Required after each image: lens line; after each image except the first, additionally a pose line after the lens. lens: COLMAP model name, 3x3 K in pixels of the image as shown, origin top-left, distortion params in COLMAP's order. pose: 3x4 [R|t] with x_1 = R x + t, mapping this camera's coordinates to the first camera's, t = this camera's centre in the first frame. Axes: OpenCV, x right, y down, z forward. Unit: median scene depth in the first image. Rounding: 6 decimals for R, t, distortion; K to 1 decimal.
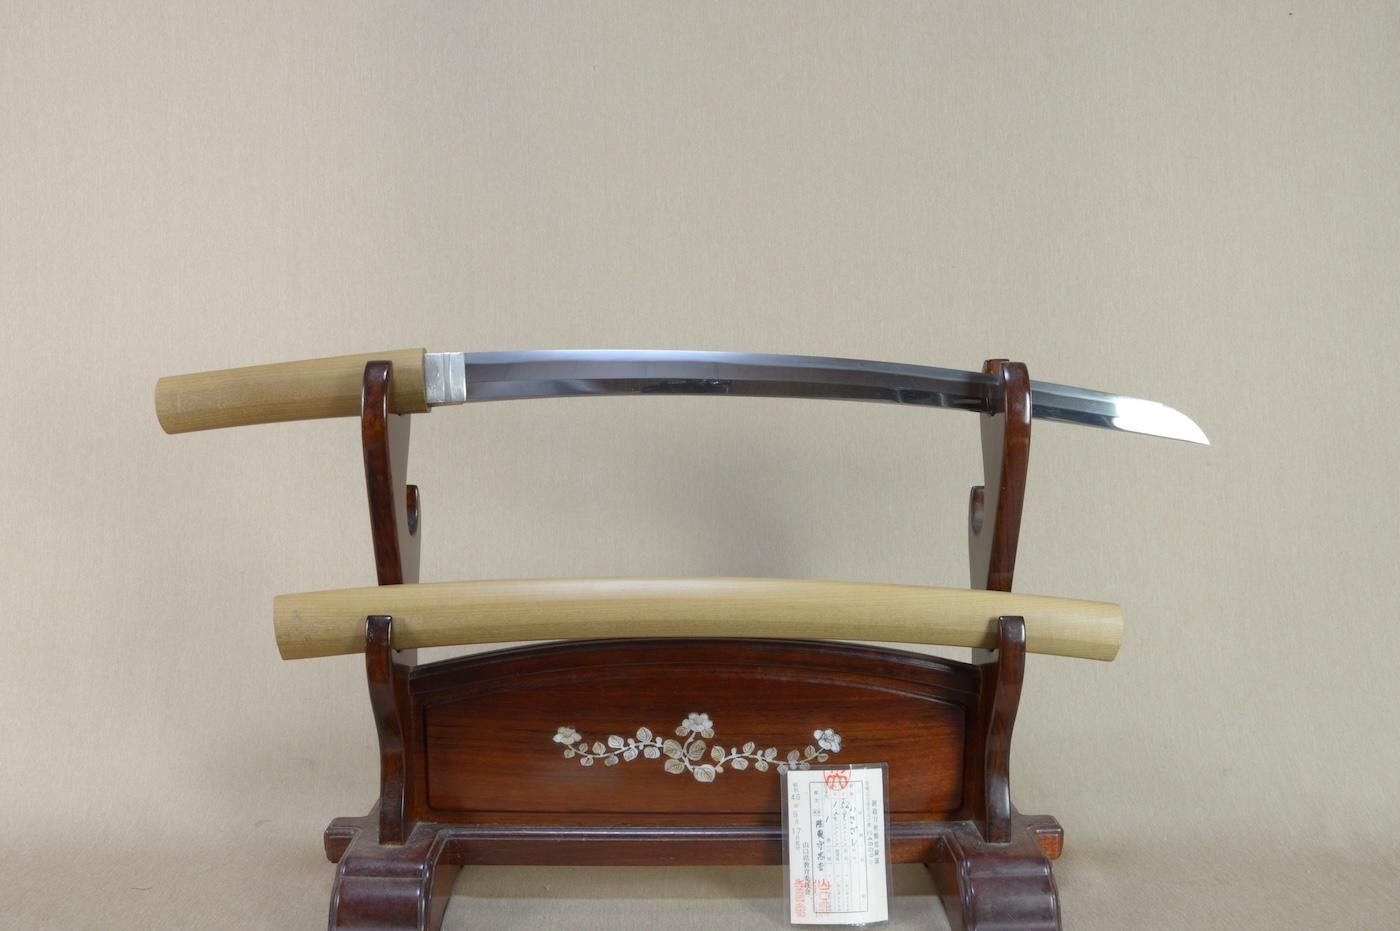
lens RADIAL K [[1224.7, 0, 701.2], [0, 1224.7, 469.7], [0, 0, 1]] dist [-0.099510, 0.020110]
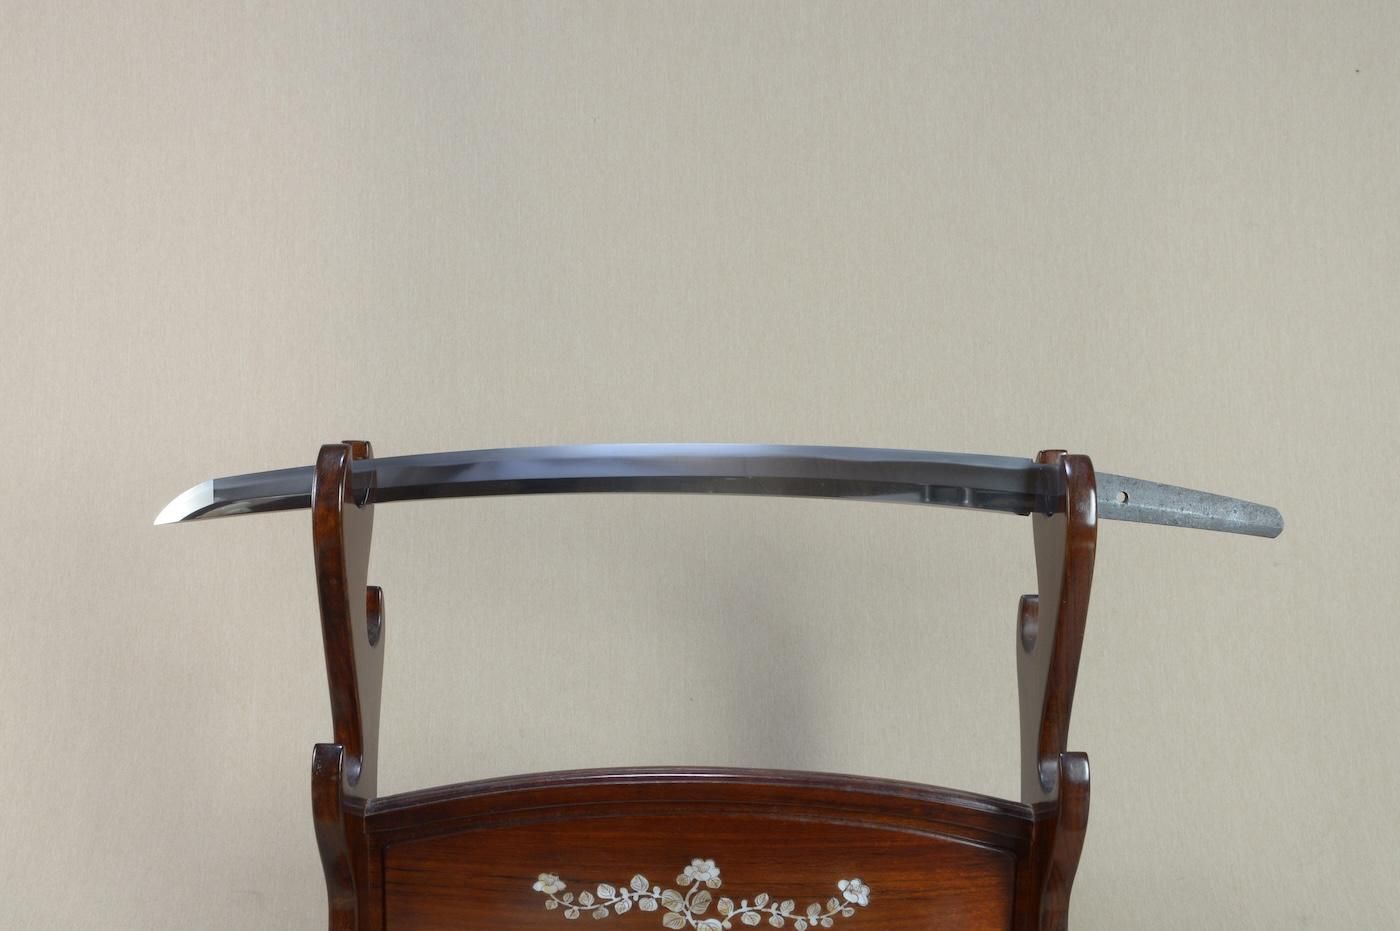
lens RADIAL K [[1224.7, 0, 703.7], [0, 1224.7, 462.7], [0, 0, 1]] dist [-0.099510, 0.020110]
pose [[0.999935, 0.011164, 0.002378, -0.007034], [-0.010990, 0.997909, -0.063701, -0.023200], [-0.003084, 0.063670, 0.997966, 0.135401]]
